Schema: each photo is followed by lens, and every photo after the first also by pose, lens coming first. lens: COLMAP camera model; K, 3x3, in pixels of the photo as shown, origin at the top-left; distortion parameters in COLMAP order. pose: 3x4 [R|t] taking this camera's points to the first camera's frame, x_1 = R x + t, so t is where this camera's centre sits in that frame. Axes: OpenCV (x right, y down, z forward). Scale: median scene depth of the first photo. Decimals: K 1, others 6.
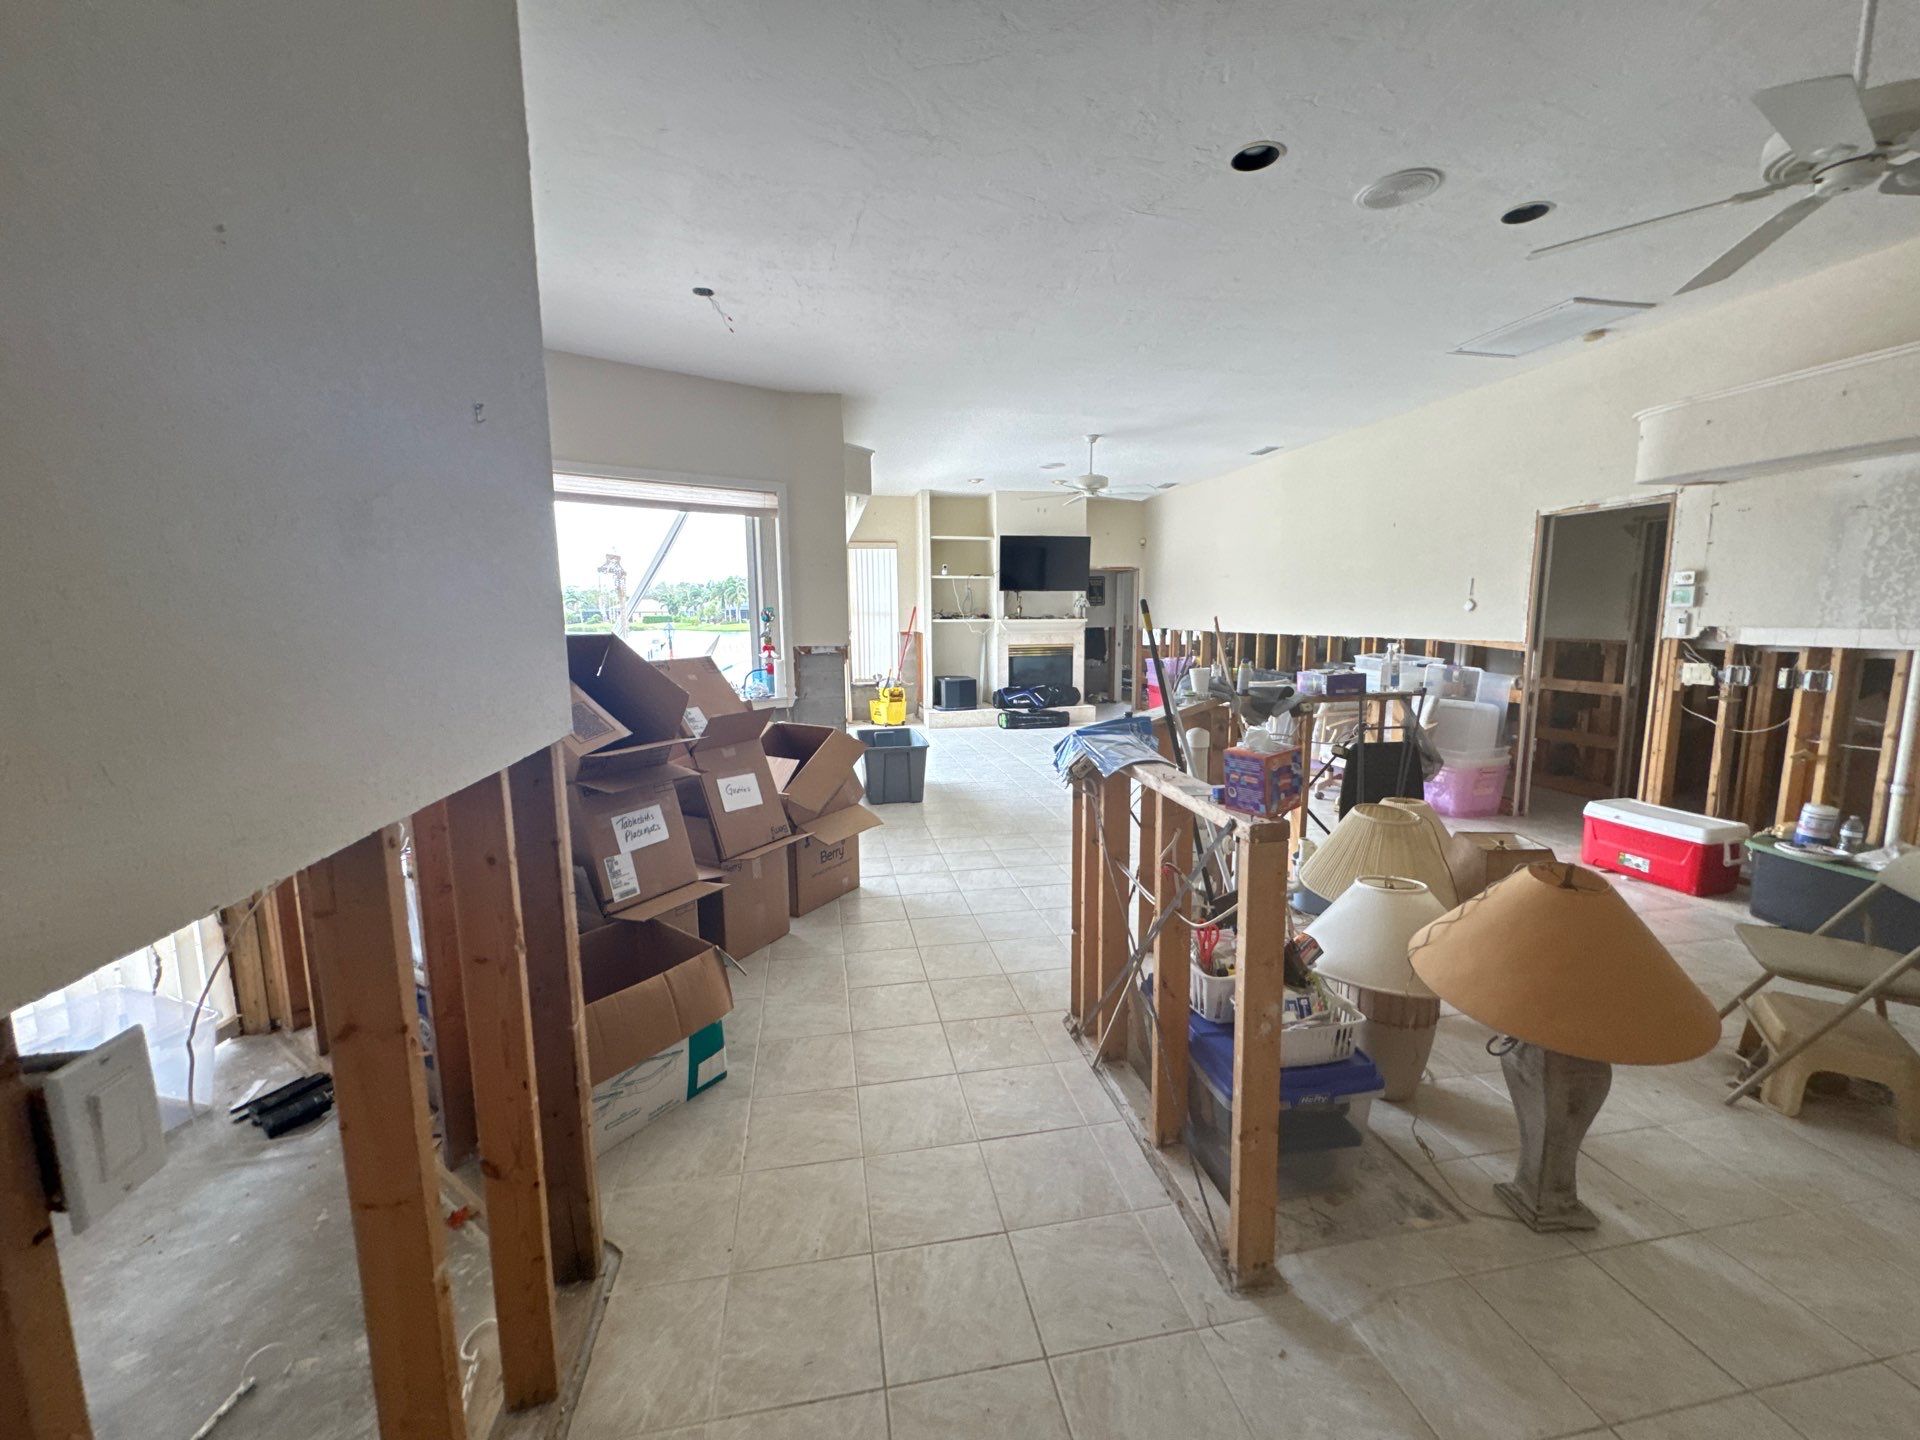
lens RADIAL K [[765.4, 0, 957.9], [0, 765.4, 720.1], [0, 0, 1]] dist [-0.001850, 0.000499]
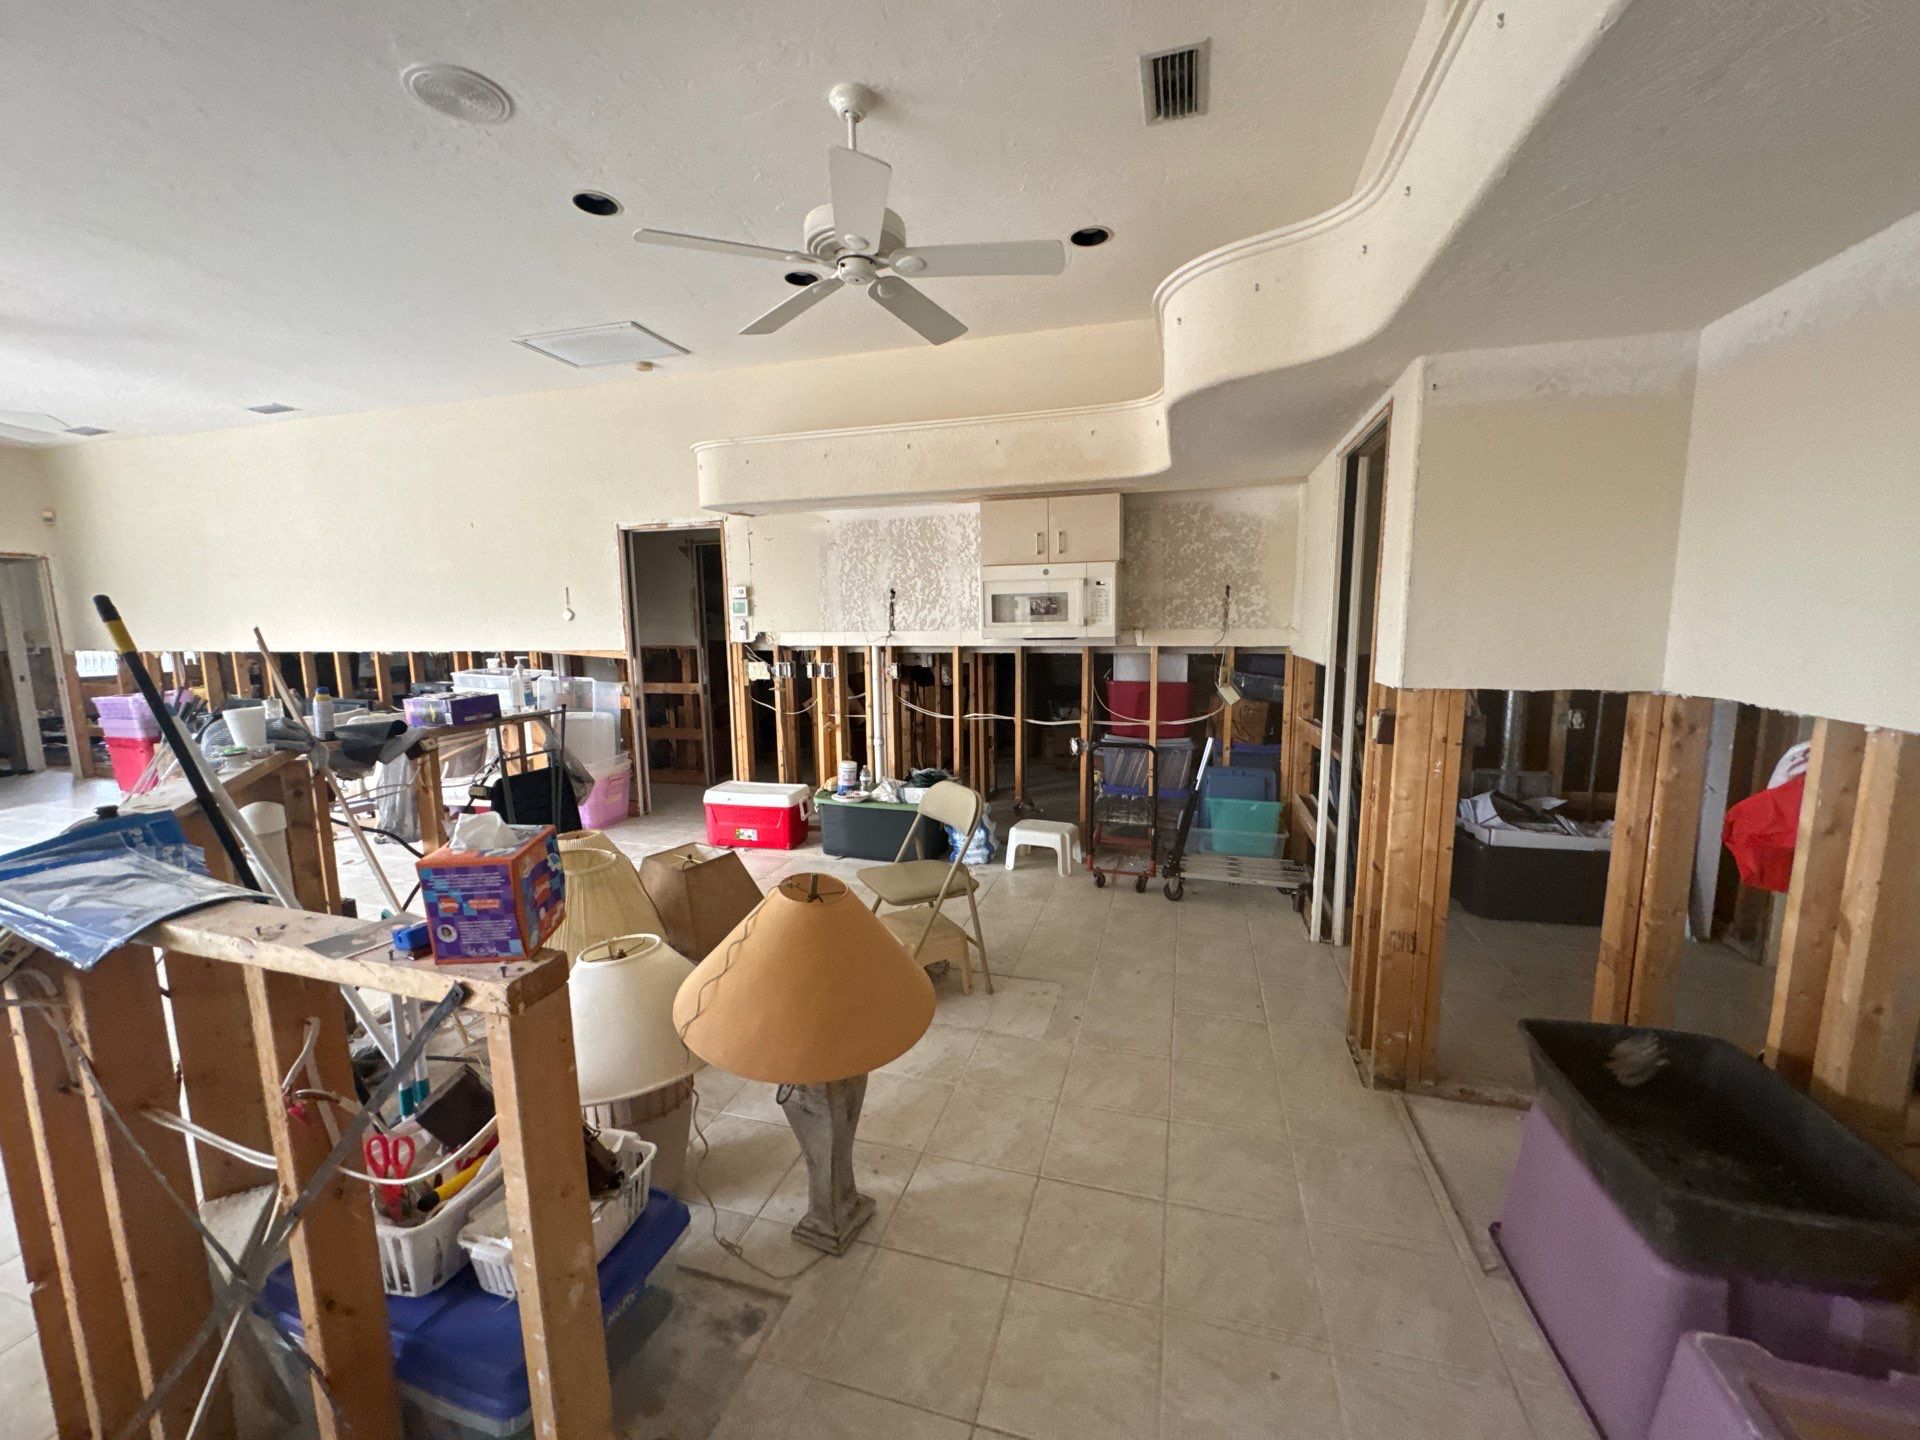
lens RADIAL K [[765.4, 0, 957.9], [0, 765.4, 720.1], [0, 0, 1]] dist [-0.001850, 0.000499]
pose [[0.455959, -0.115952, 0.882415, 0.020878], [0.130482, 0.989473, 0.062598, -0.016781], [-0.880384, 0.086597, 0.466288, 0.149233]]
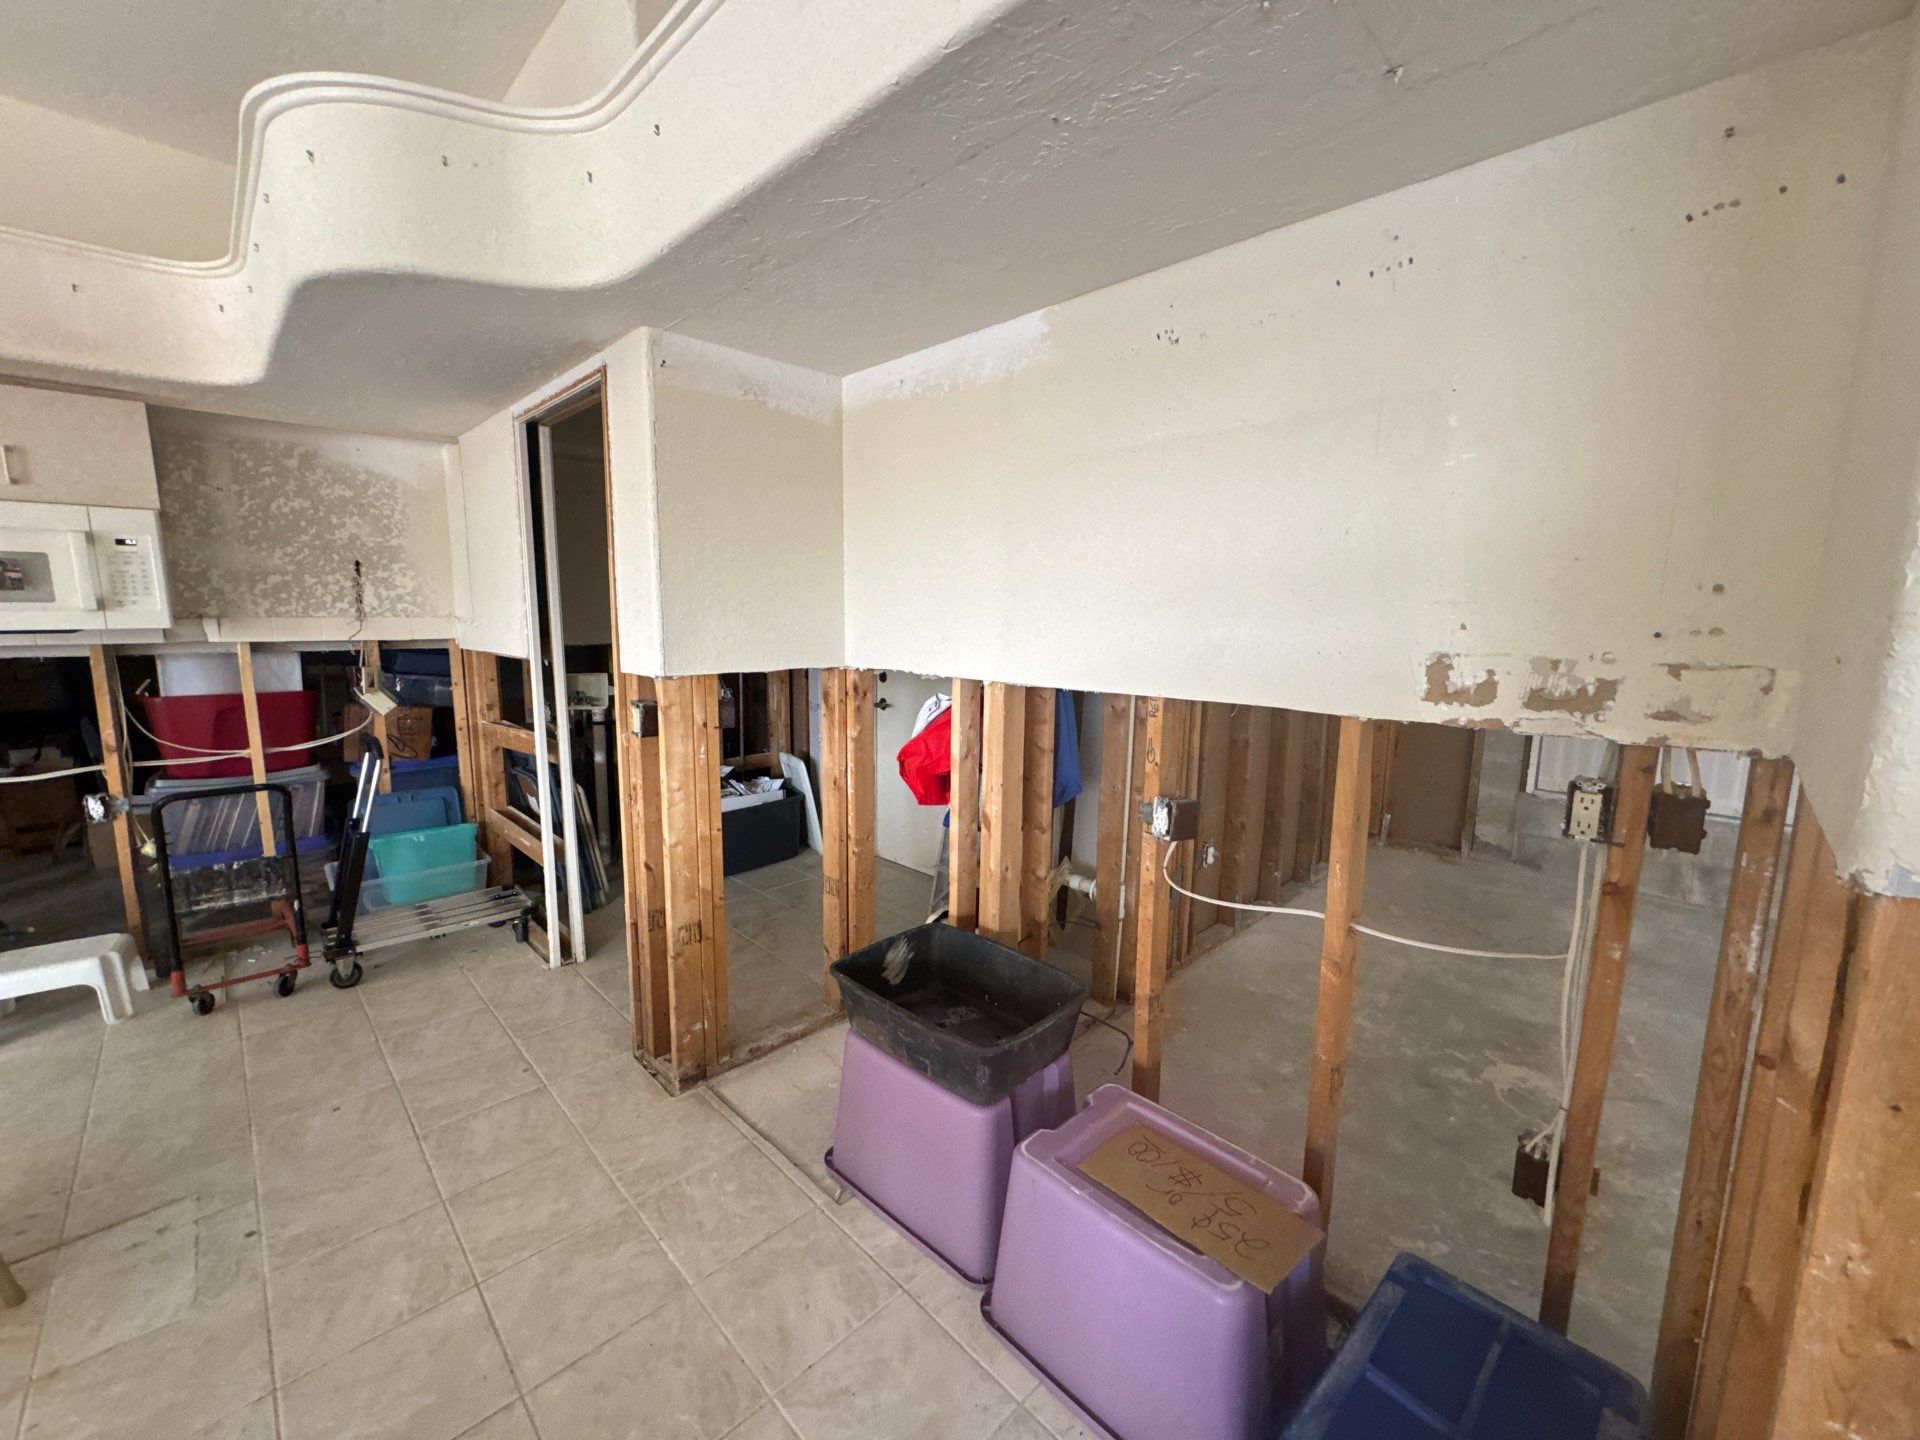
lens RADIAL K [[765.4, 0, 957.9], [0, 765.4, 720.1], [0, 0, 1]] dist [-0.001850, 0.000499]
pose [[-0.558682, -0.114579, 0.821429, 0.097210], [0.109464, 0.971561, 0.209970, -0.022194], [-0.822126, 0.207223, -0.530251, 0.233076]]
